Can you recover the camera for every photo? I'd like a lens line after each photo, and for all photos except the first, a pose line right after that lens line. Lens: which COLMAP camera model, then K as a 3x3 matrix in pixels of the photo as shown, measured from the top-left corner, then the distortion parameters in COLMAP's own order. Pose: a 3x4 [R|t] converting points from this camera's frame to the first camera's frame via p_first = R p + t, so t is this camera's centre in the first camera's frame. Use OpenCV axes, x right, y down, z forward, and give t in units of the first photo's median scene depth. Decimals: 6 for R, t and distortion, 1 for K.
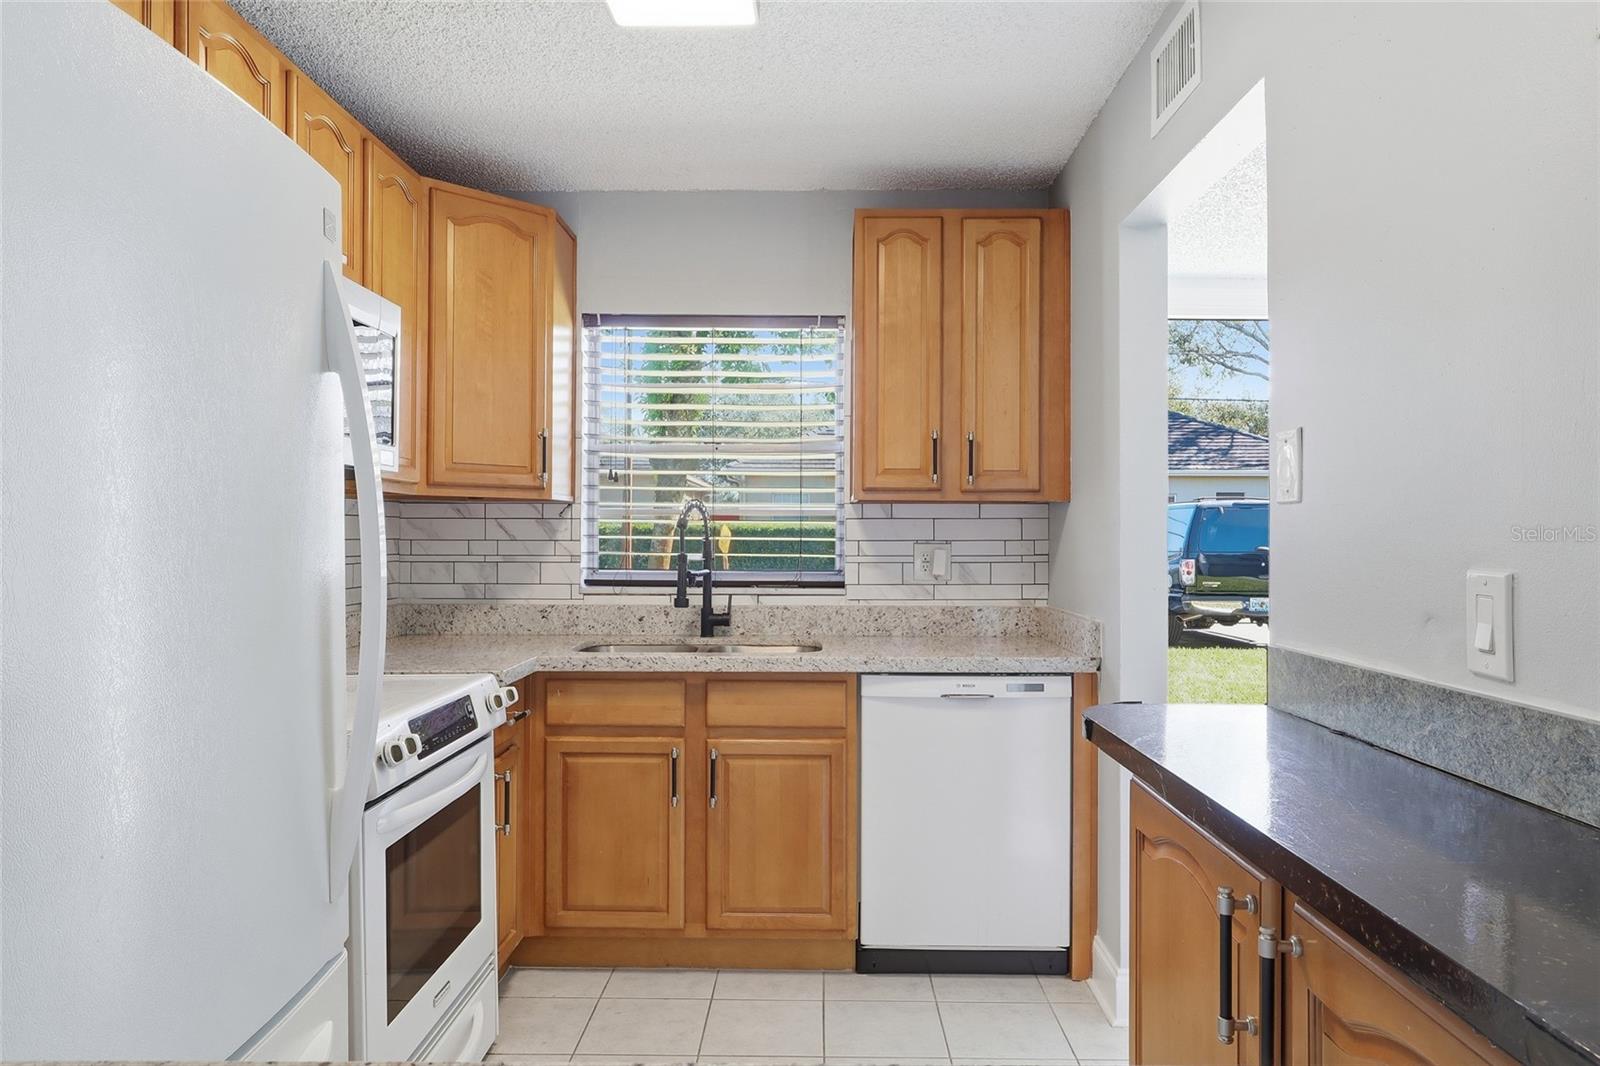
lens RADIAL K [[1045.0, 0, 797.1], [0, 1045.0, 530.7], [0, 0, 1]] dist [0.001954, 0.000311]
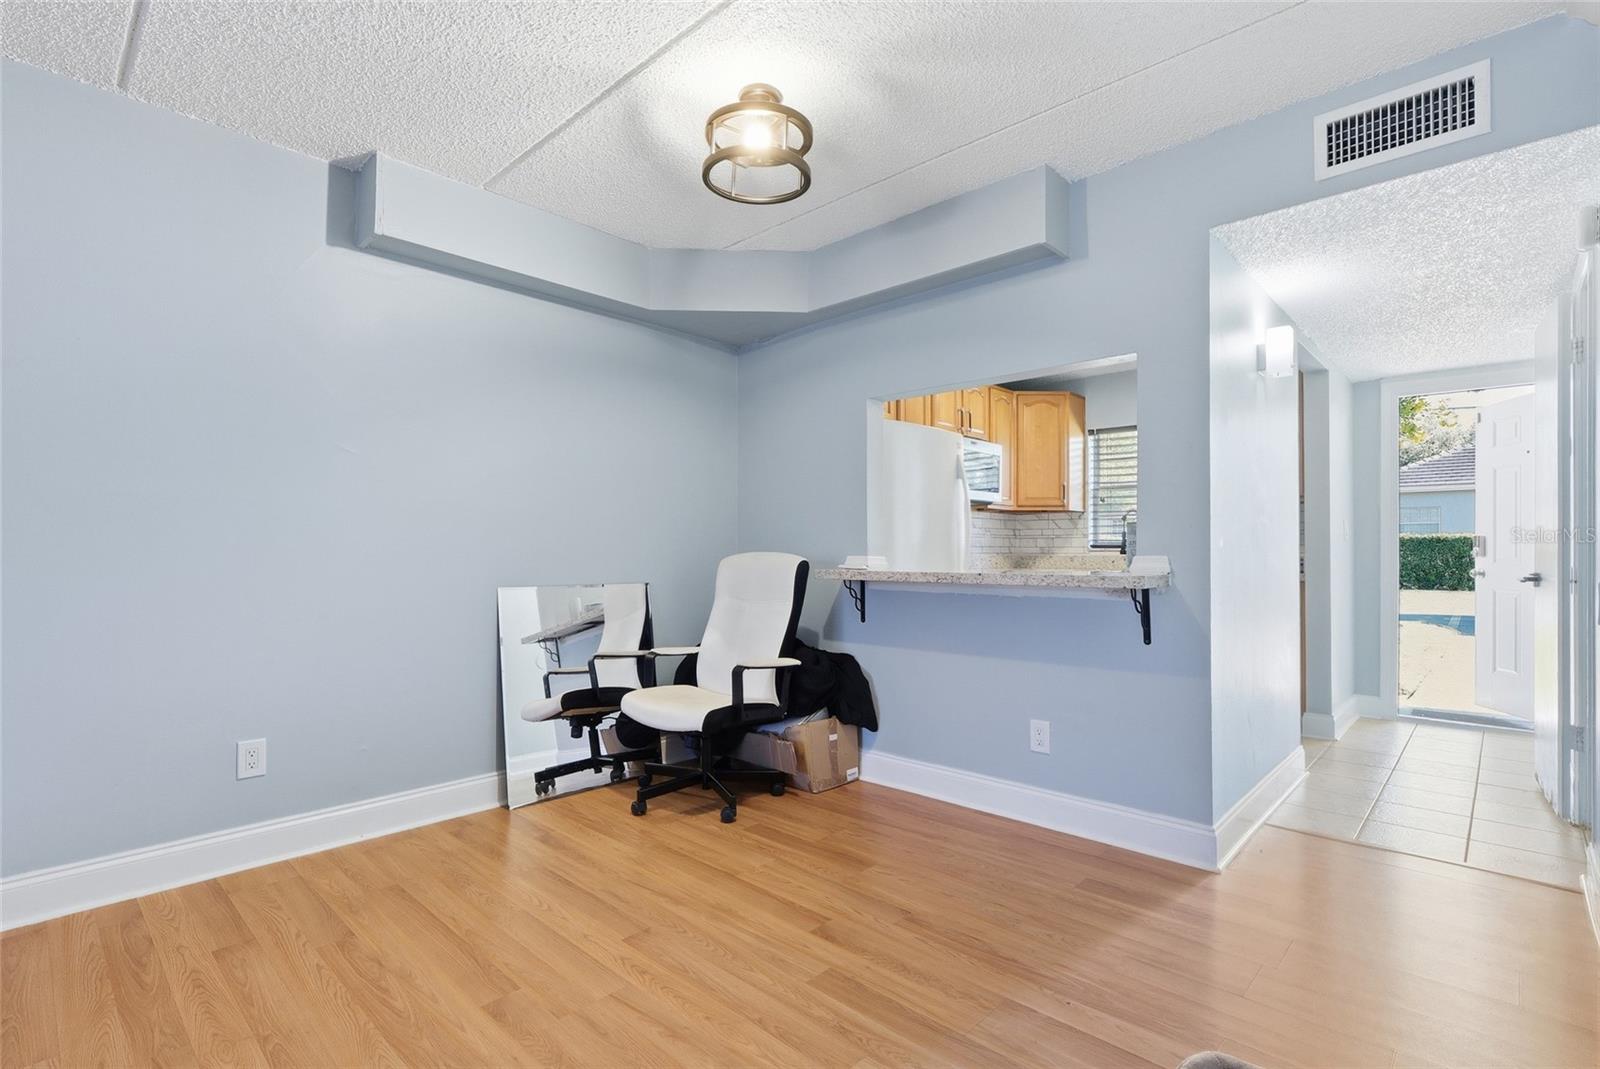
lens RADIAL K [[743.0, 0, 800.5], [0, 743.0, 548.4], [0, 0, 1]] dist [0.002569, 0.000601]
pose [[0.735210, -0.002852, -0.677834, 0.442437], [0.004116, 0.999991, 0.000256, 0.051392], [0.677827, -0.002979, 0.735215, -0.645273]]
